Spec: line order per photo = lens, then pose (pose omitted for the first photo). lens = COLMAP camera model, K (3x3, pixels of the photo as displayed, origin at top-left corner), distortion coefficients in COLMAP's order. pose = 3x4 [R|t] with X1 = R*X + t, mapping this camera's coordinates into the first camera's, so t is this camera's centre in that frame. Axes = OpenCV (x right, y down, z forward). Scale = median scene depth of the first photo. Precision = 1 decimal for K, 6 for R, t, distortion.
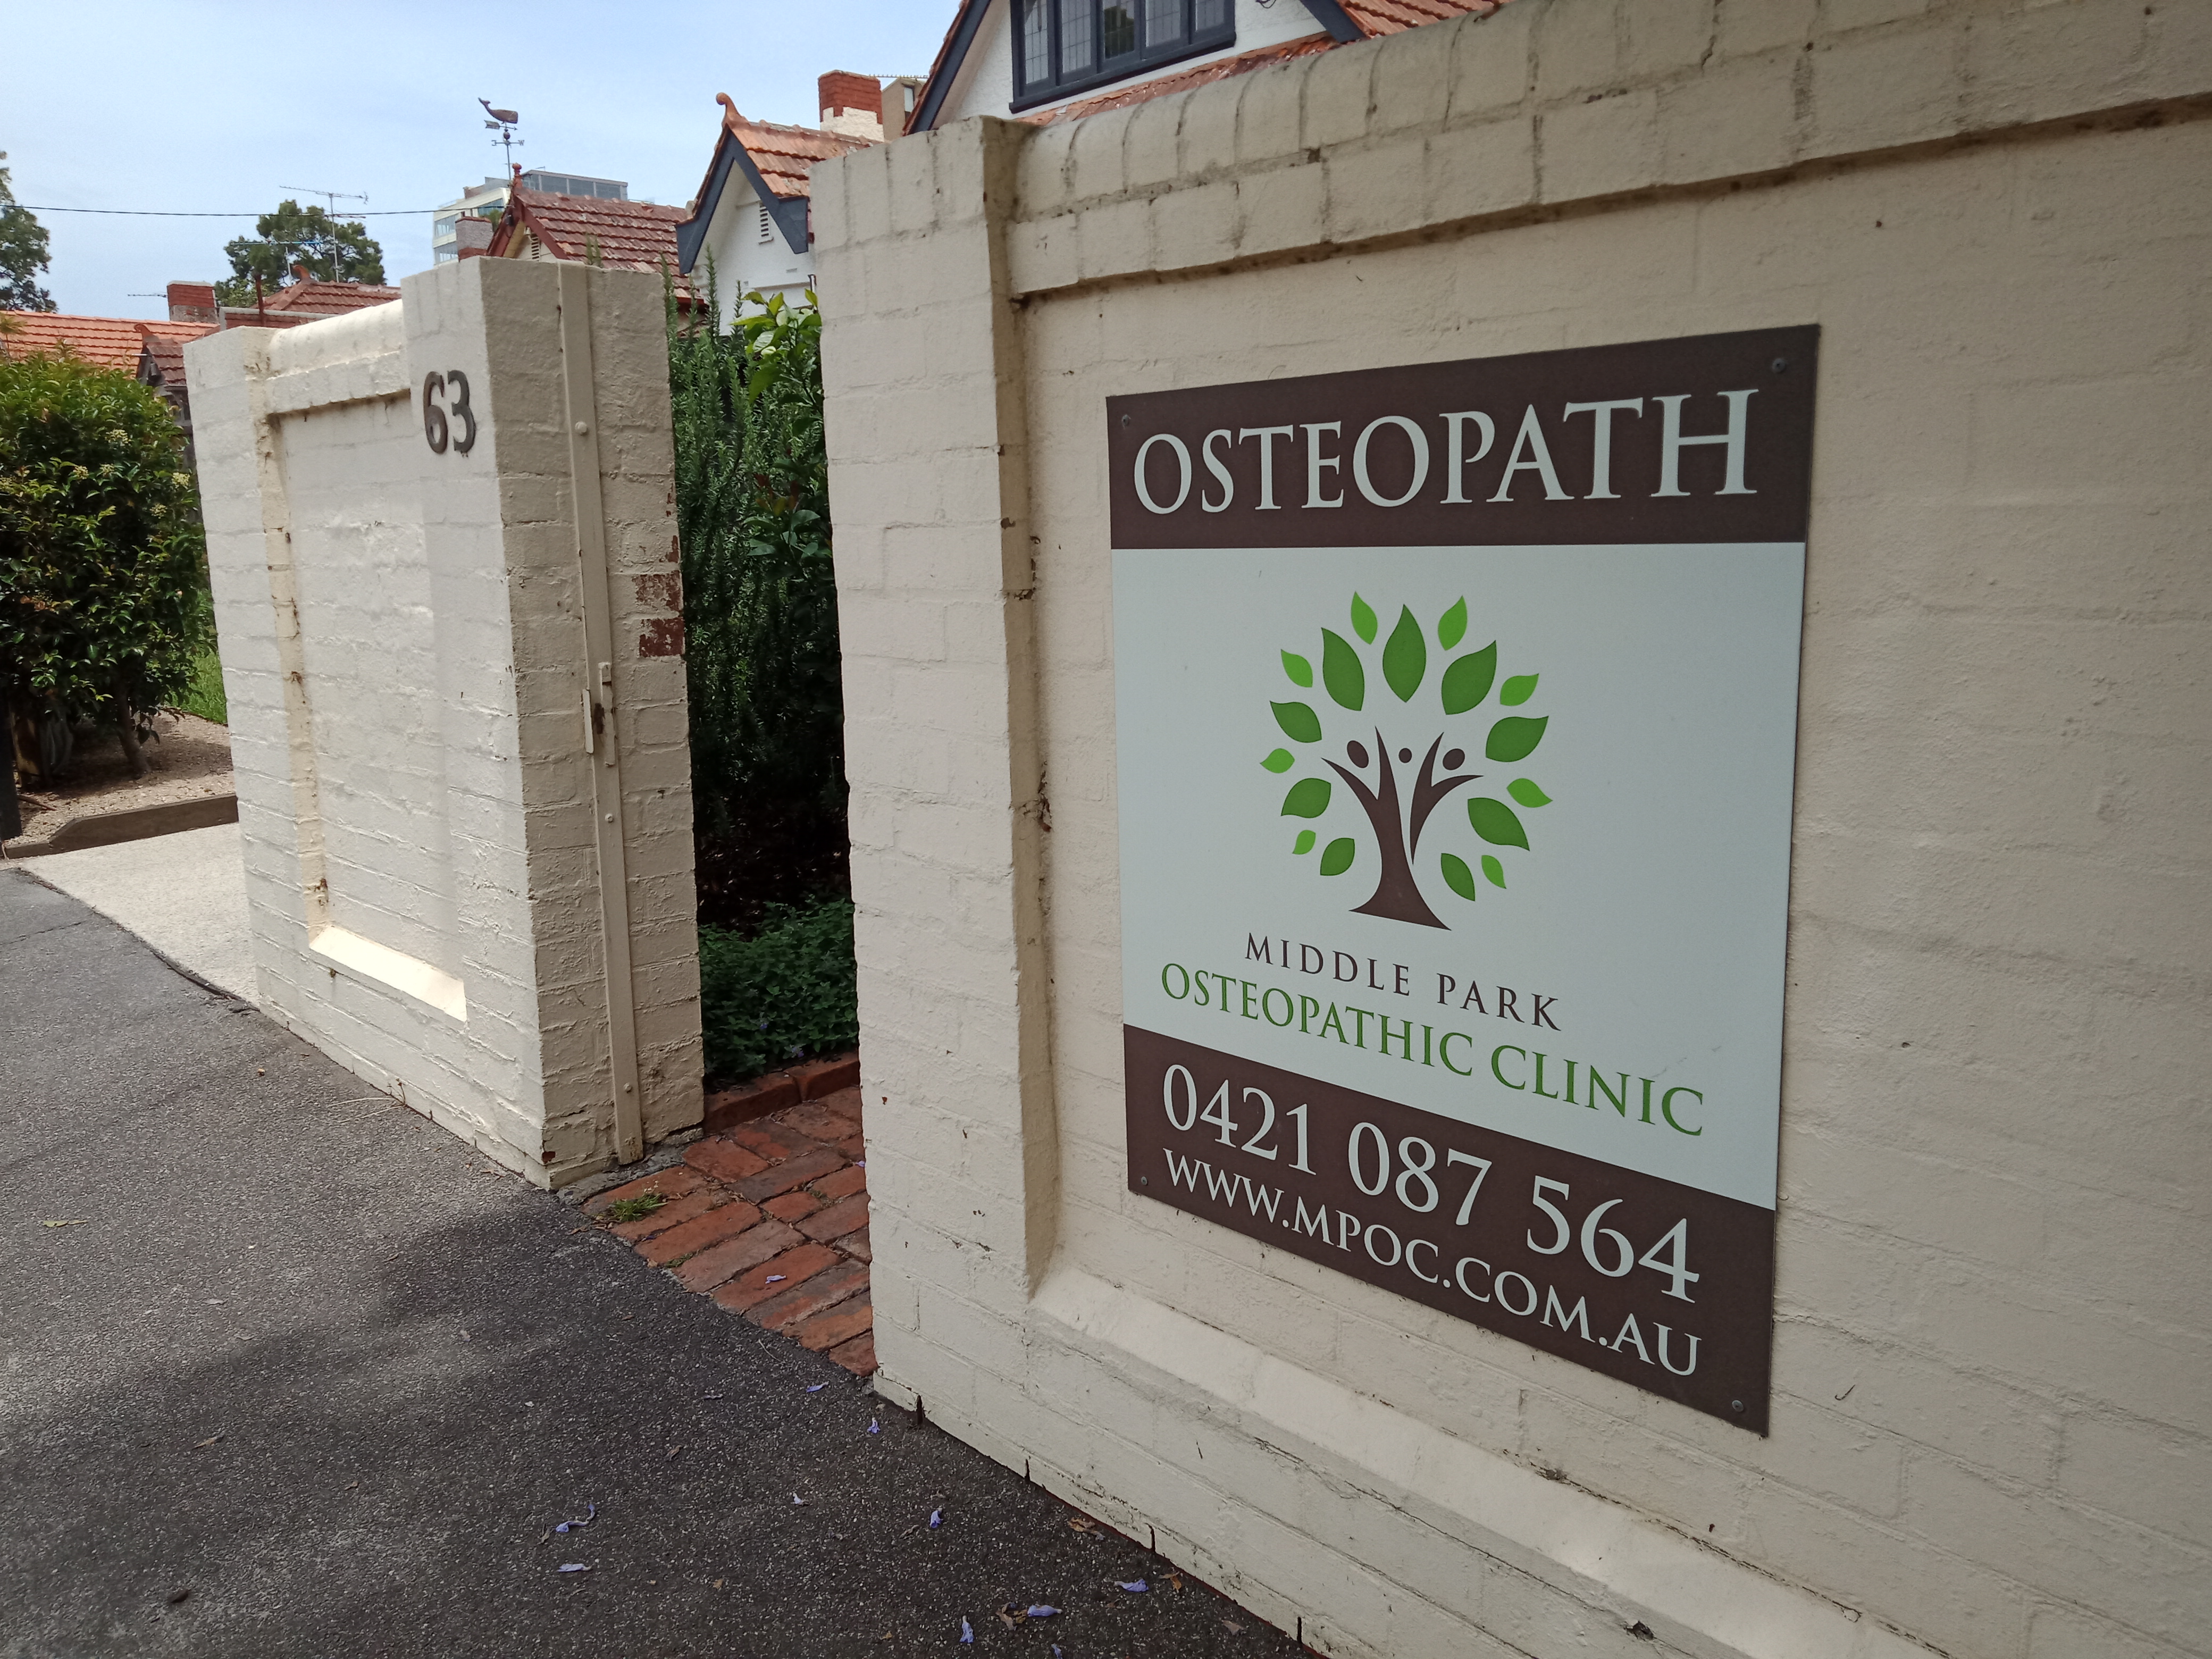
lens RADIAL K [[1616.0, 0, 1106.0], [0, 1616.0, 829.5], [0, 0, 1]] dist [0.048950, -0.060222]
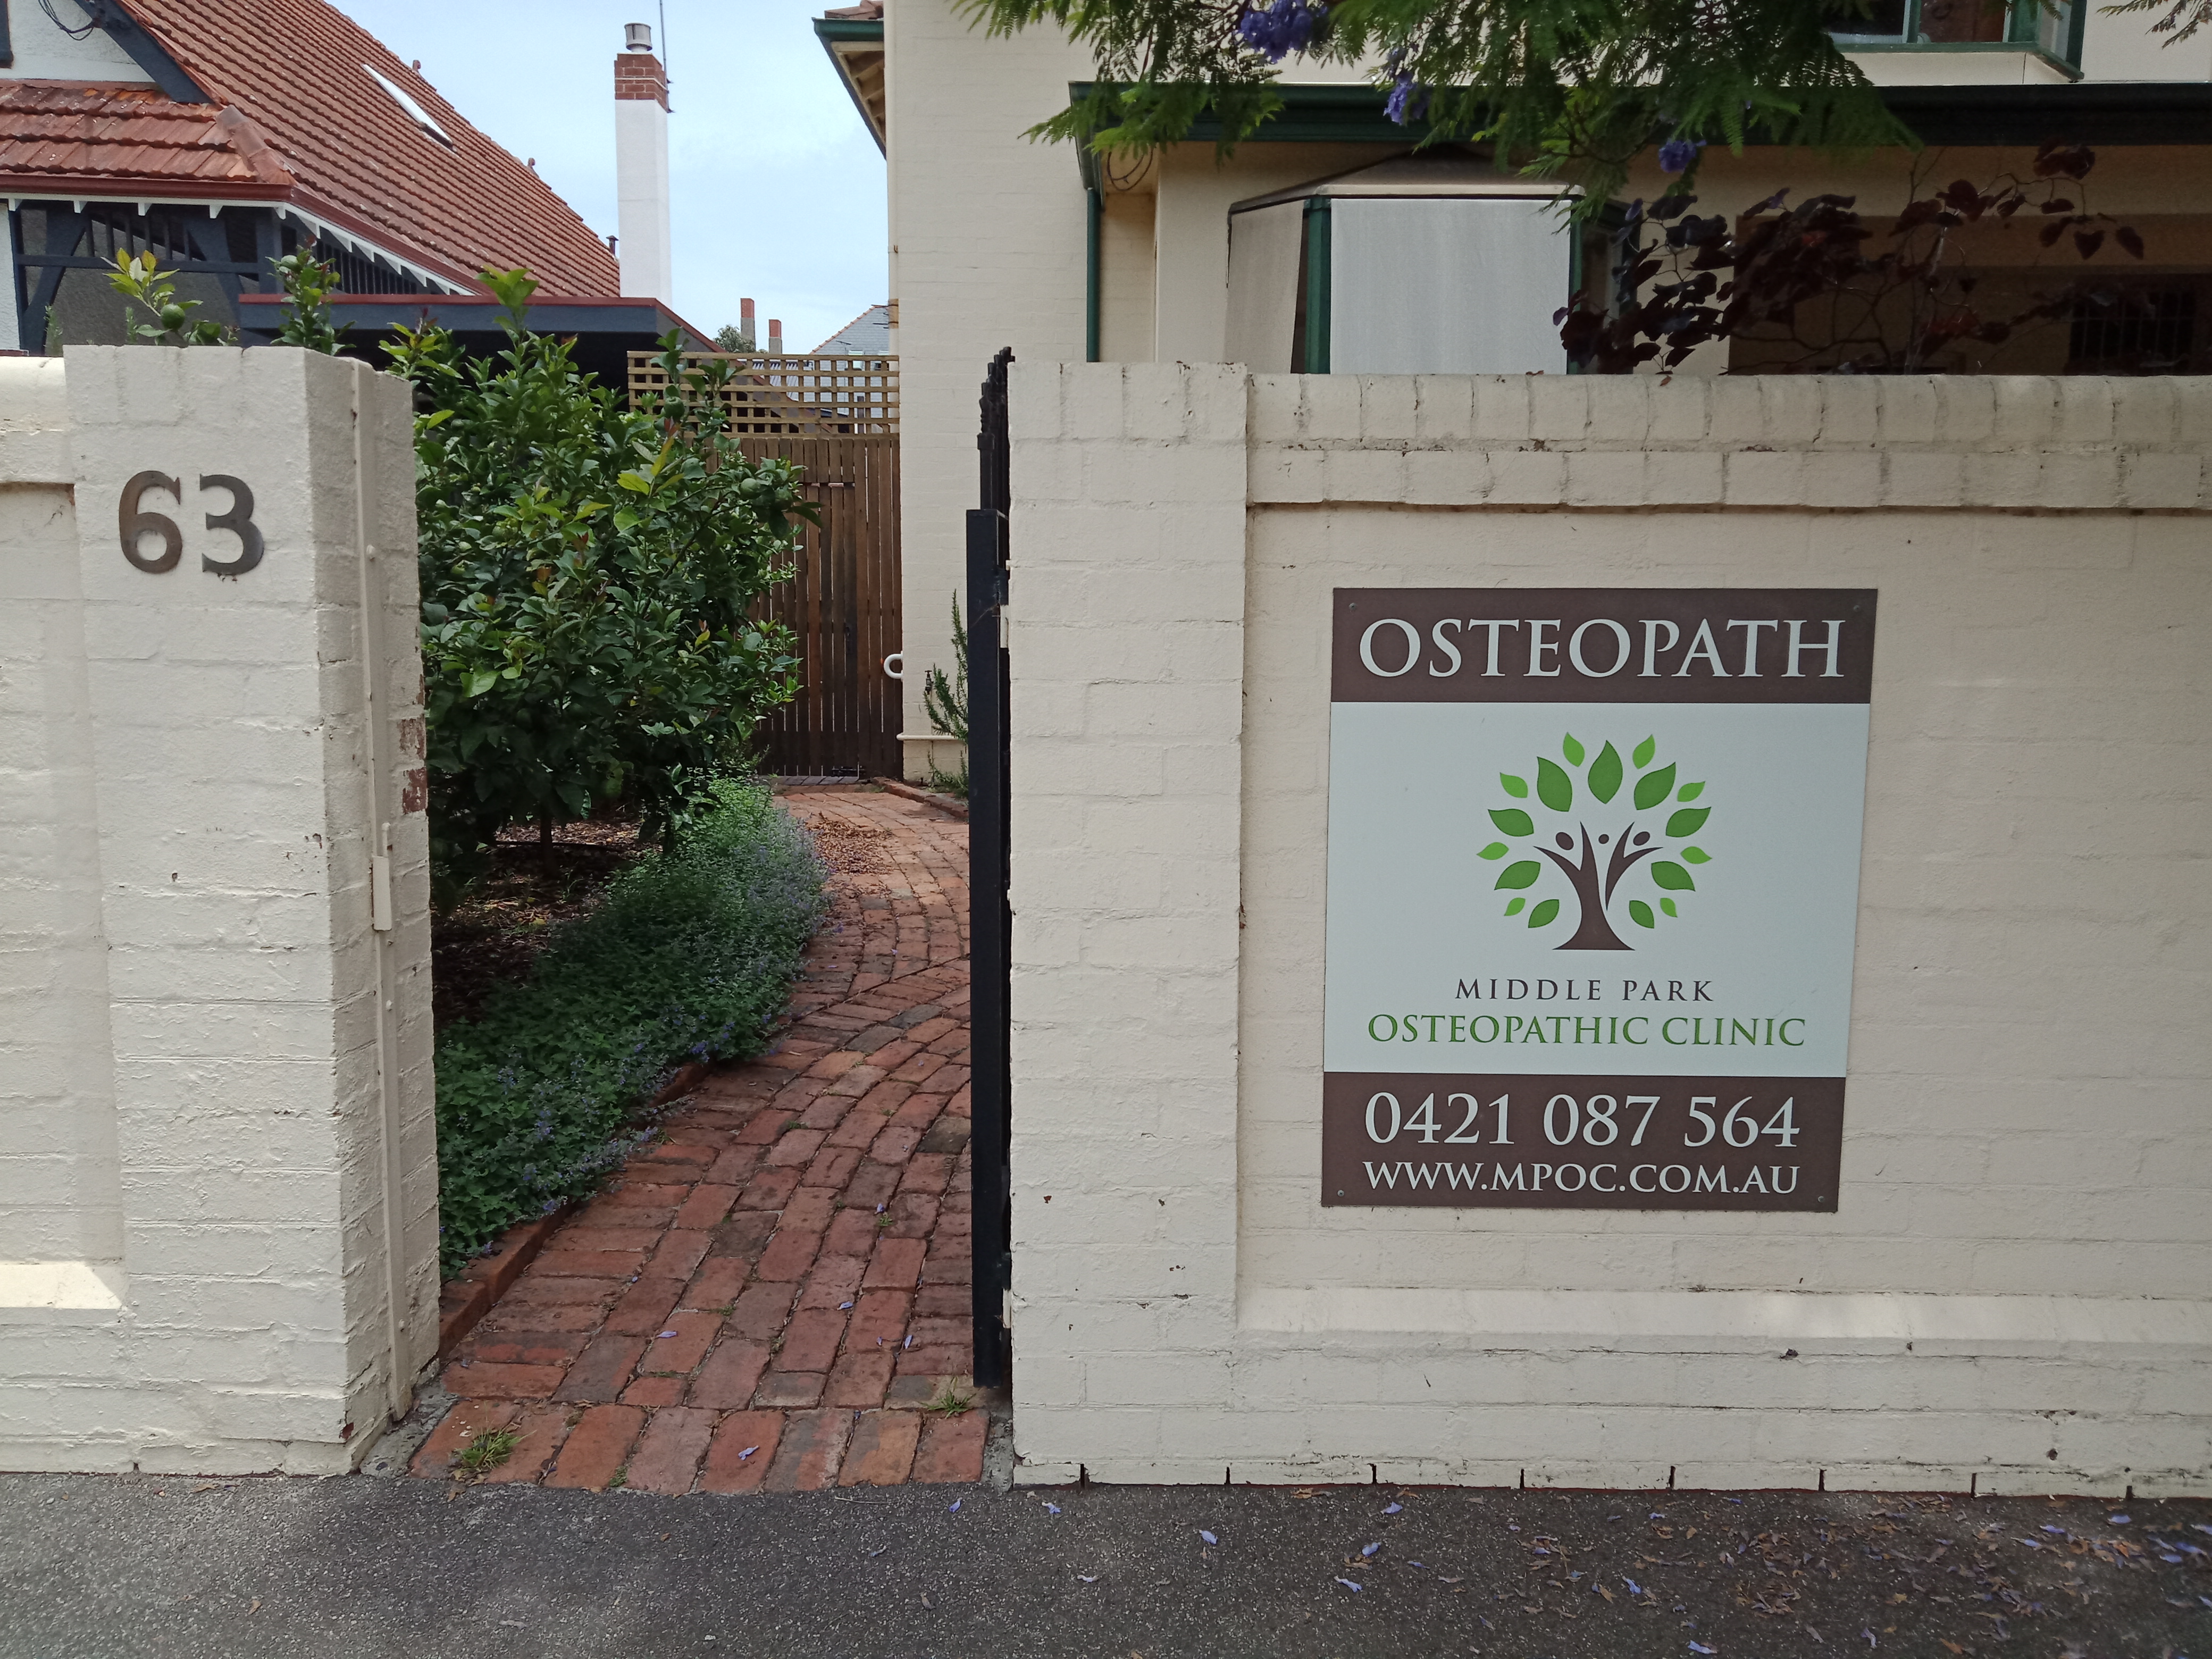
lens RADIAL K [[1616.0, 0, 1106.0], [0, 1616.0, 829.5], [0, 0, 1]] dist [0.048950, -0.060222]
pose [[0.709239, -0.068089, 0.701672, -1.161300], [0.111549, 0.993625, -0.016333, -0.078553], [-0.696087, 0.089855, 0.712313, 0.233598]]
